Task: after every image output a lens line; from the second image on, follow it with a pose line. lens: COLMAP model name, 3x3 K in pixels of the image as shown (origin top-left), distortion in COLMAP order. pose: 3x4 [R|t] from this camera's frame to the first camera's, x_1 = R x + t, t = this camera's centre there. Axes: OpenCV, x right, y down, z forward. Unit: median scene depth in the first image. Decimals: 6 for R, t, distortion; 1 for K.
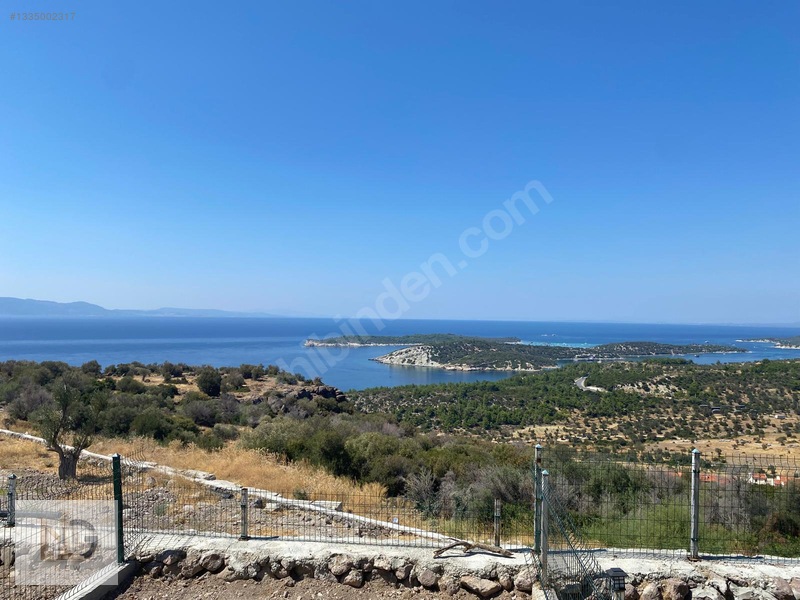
lens RADIAL K [[618.1, 0, 396.2], [0, 618.1, 297.4], [0, 0, 1]] dist [0.064214, -0.078942]
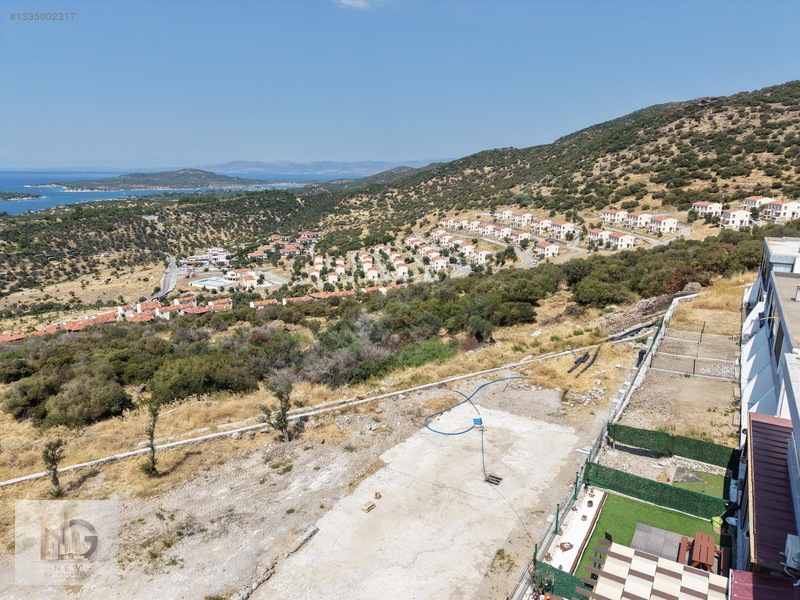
lens RADIAL K [[543.2, 0, 424.4], [0, 543.2, 297.1], [0, 0, 1]] dist [-0.028572, 0.000123]
pose [[0.417805, -0.214926, 0.882749, -0.067369], [-0.036958, 0.966791, 0.252880, -0.017671], [-0.907785, -0.138279, 0.395987, 0.010120]]
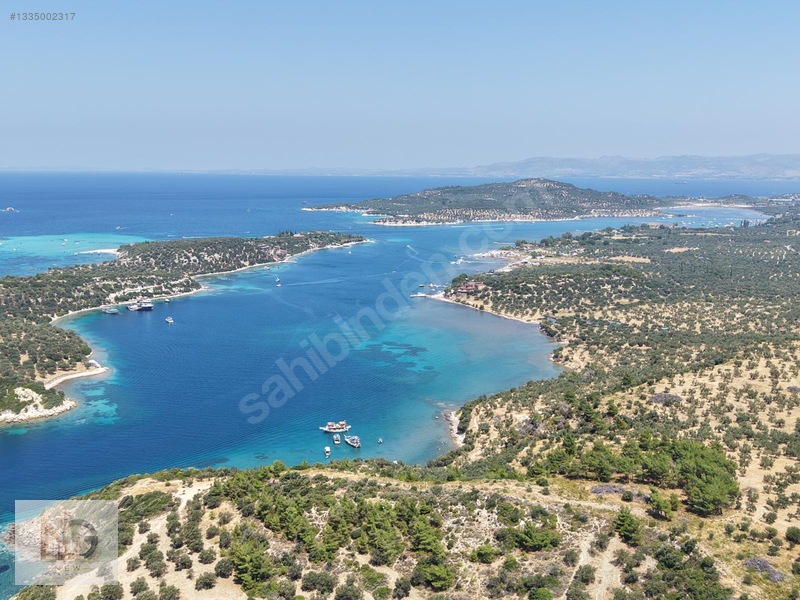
lens RADIAL K [[866.1, 0, 400.0], [0, 866.1, 300.0], [0, 0, 1]] dist [0.139014, -0.394805]
pose [[0.772476, -0.106929, 0.625976, 0.187133], [-0.015024, 0.982369, 0.186349, -0.048704], [-0.634866, -0.153355, 0.757250, 1.170167]]
